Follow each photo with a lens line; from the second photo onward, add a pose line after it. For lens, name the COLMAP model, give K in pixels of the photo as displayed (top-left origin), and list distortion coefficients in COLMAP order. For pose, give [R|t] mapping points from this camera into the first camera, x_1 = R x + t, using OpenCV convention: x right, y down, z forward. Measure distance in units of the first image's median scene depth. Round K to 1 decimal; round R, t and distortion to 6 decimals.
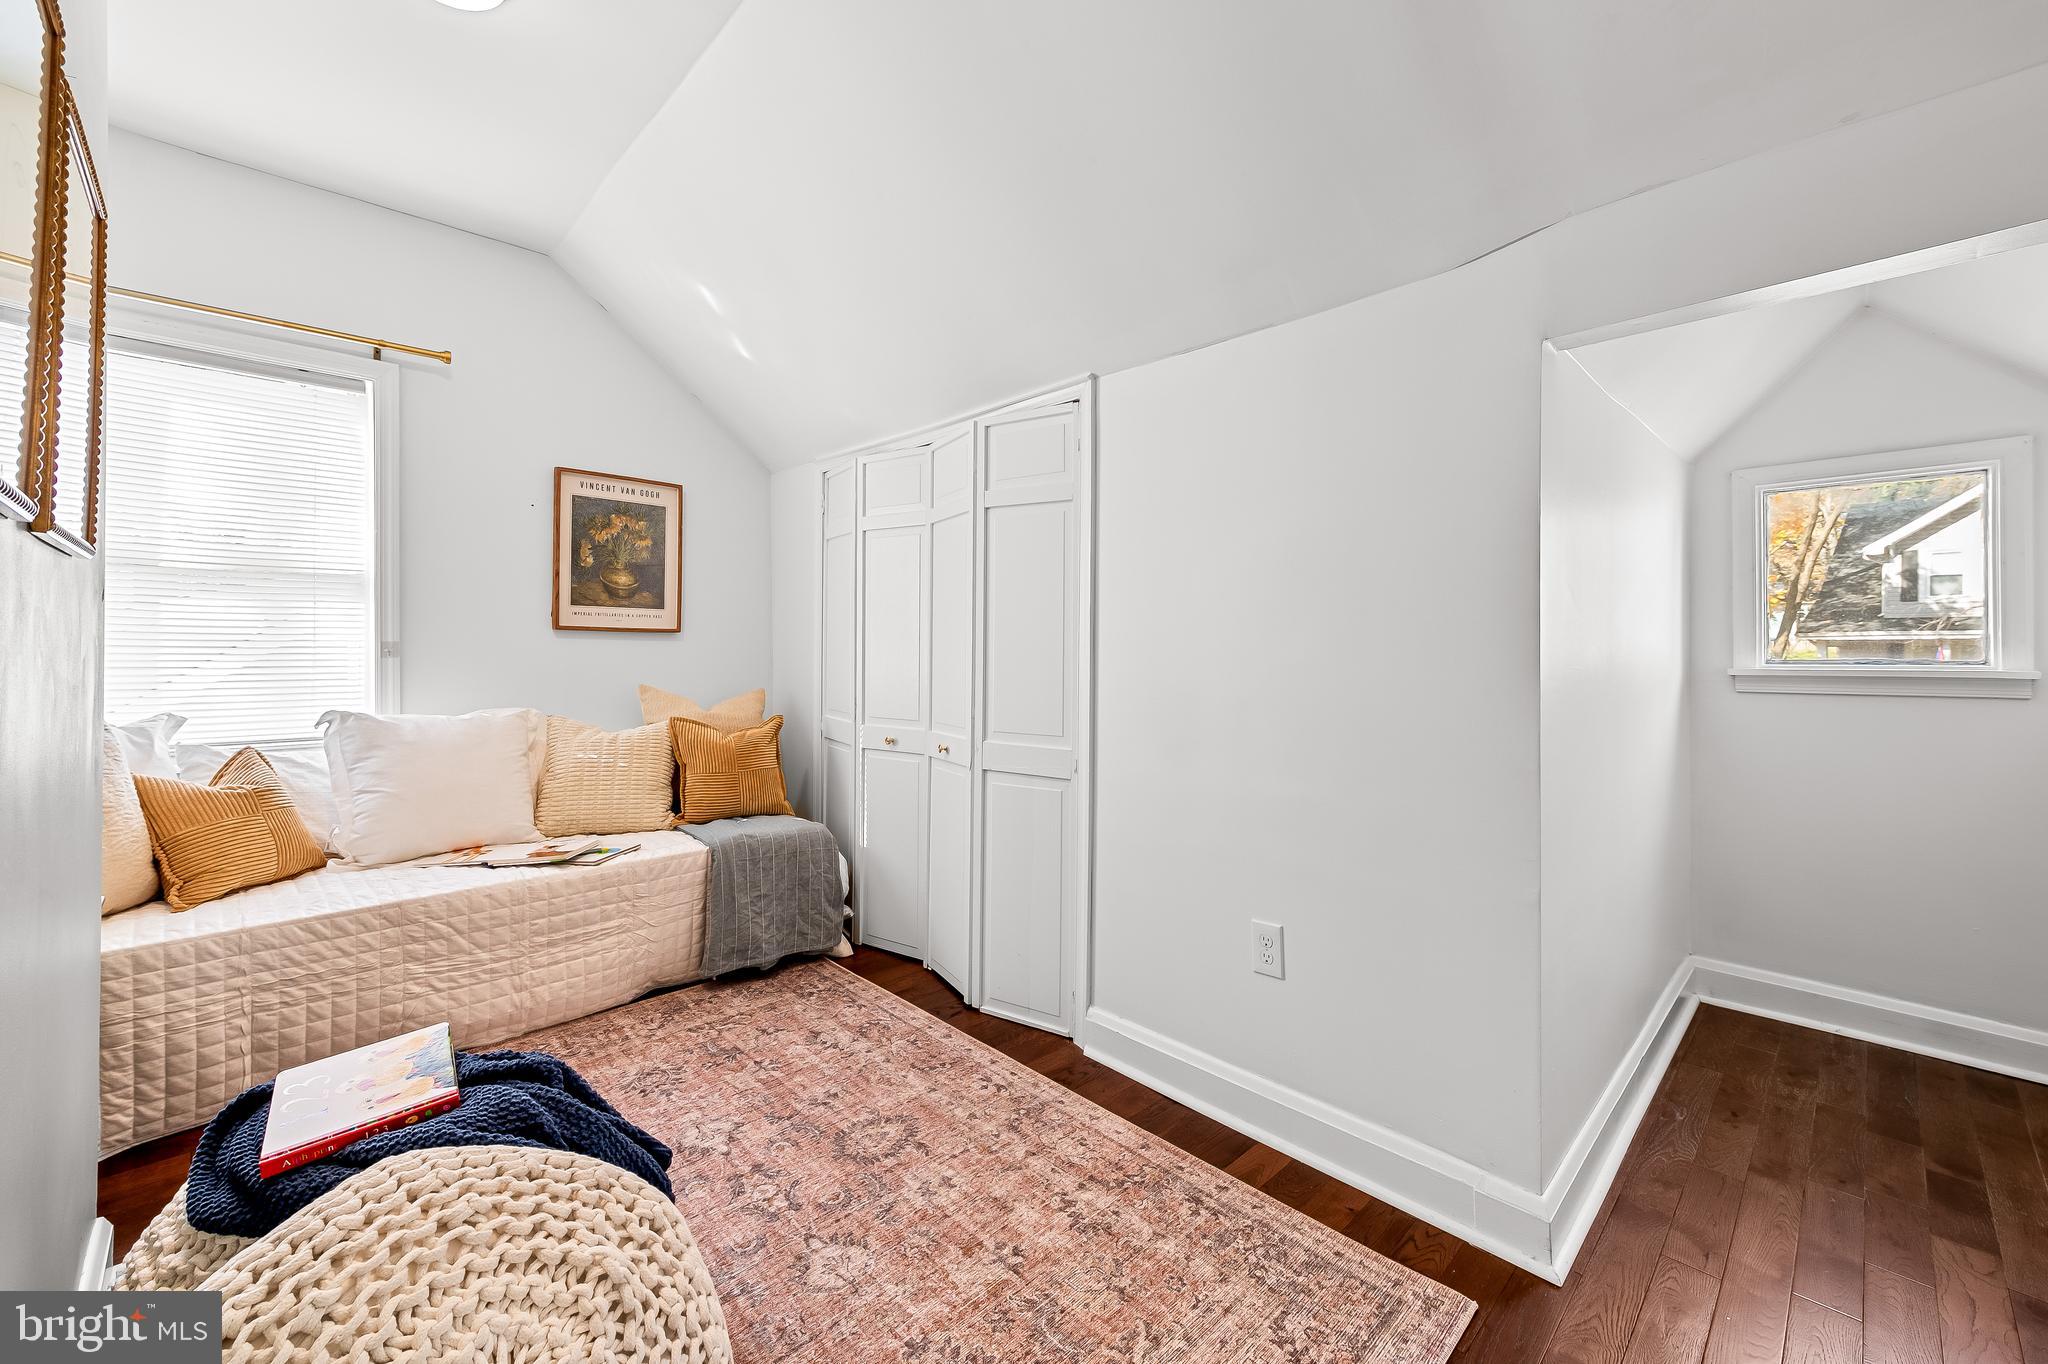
lens RADIAL K [[806.4, 0, 1046.8], [0, 806.4, 650.8], [0, 0, 1]] dist [0.005313, 0.000351]
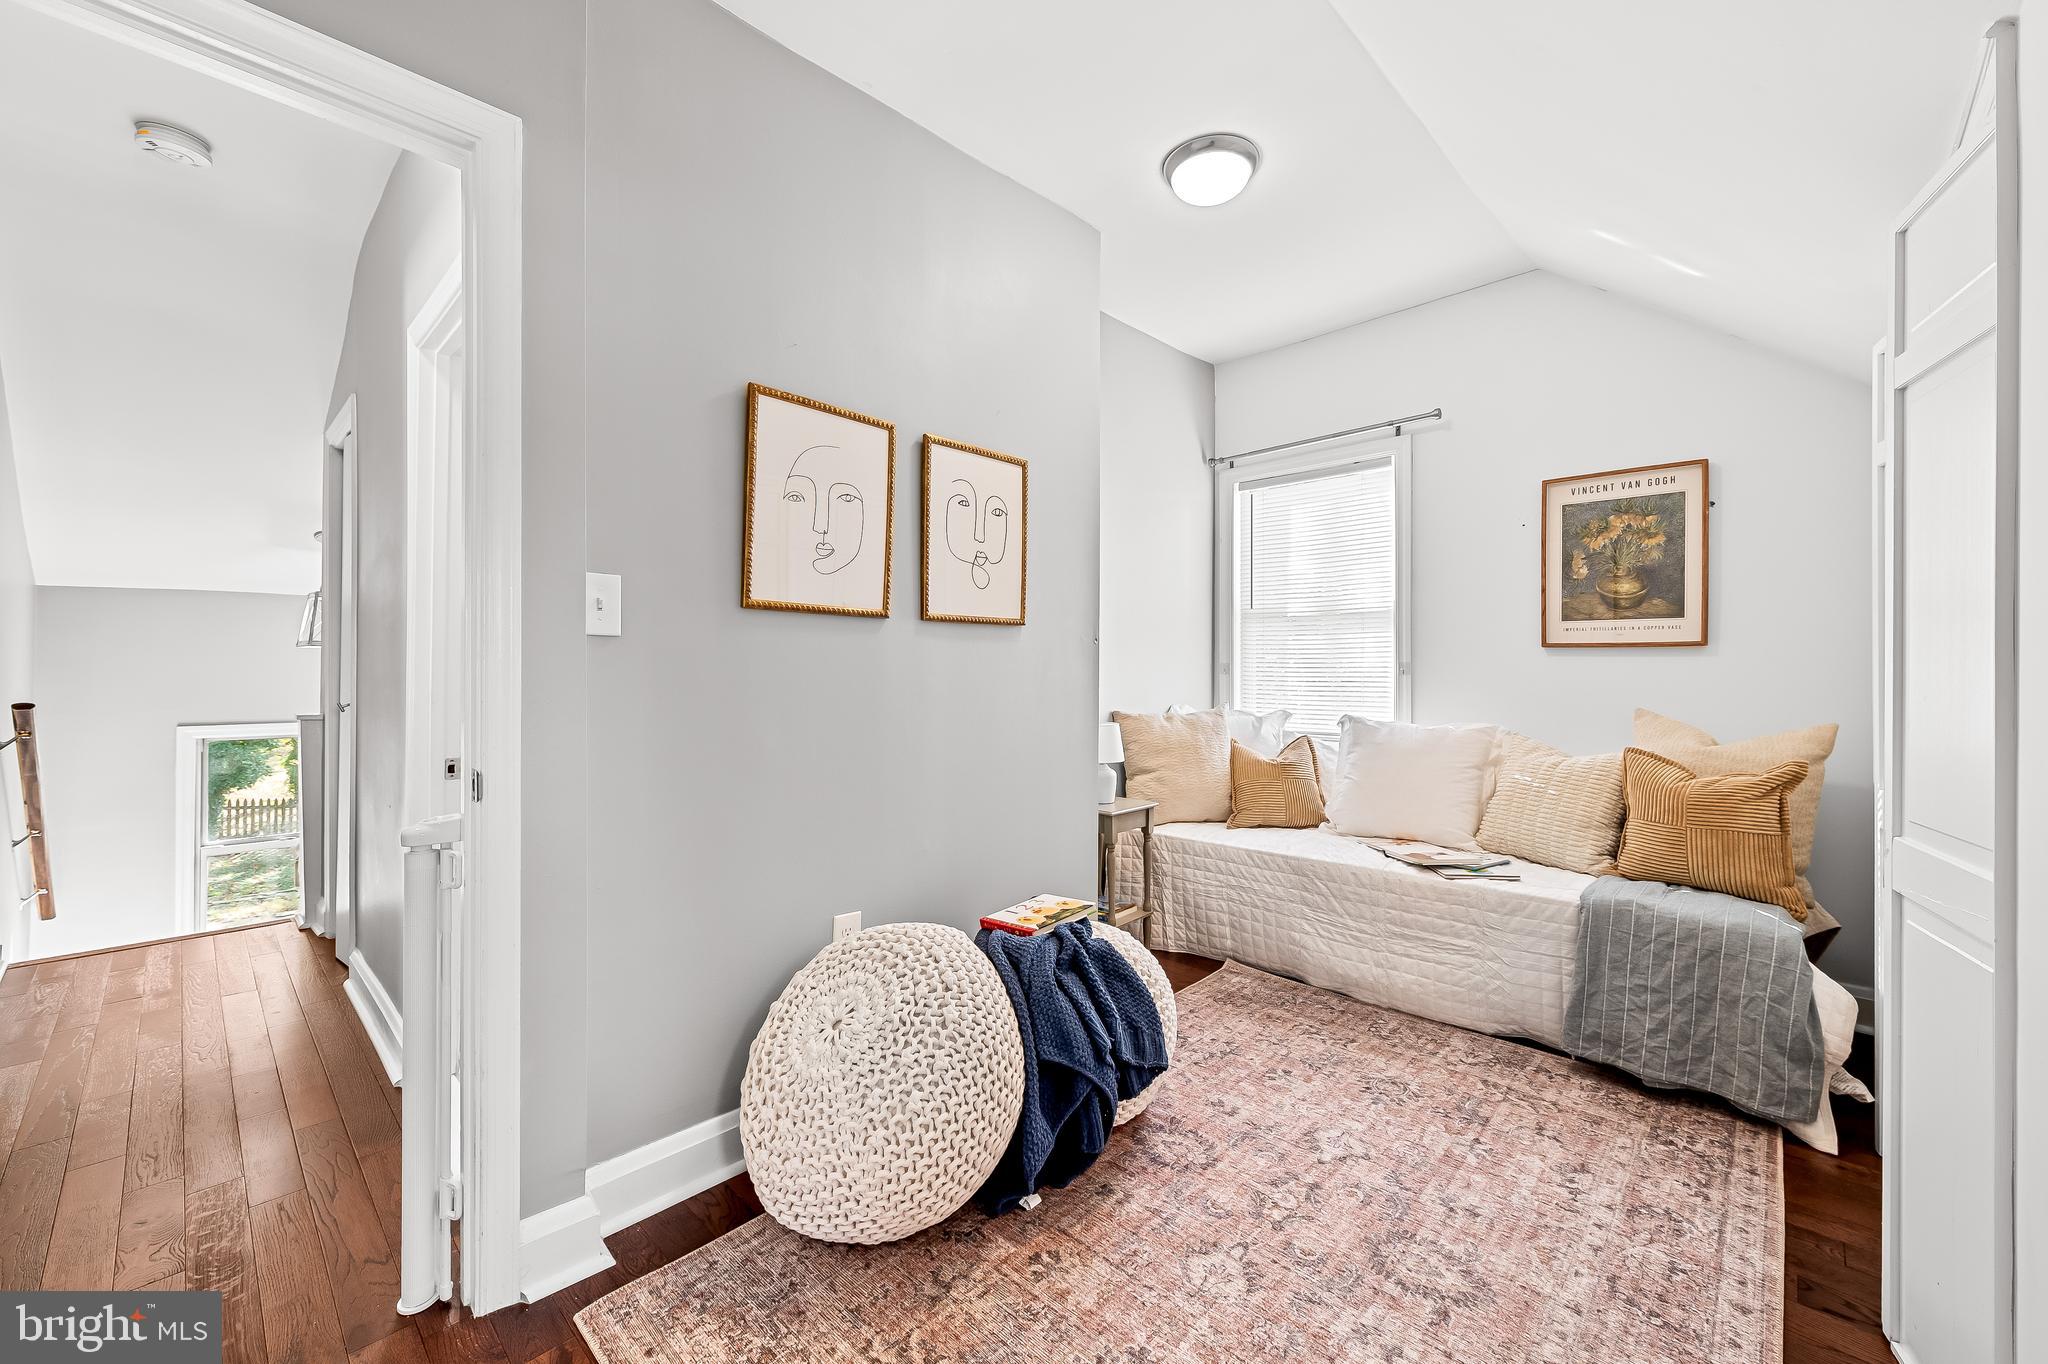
lens RADIAL K [[806.4, 0, 1026.1], [0, 806.4, 672.2], [0, 0, 1]] dist [0.005313, 0.000351]
pose [[0.039597, -0.001850, -0.999214, 0.394562], [0.000860, 0.999998, -0.001818, 0.005556], [0.999215, -0.000787, 0.039599, 0.385015]]
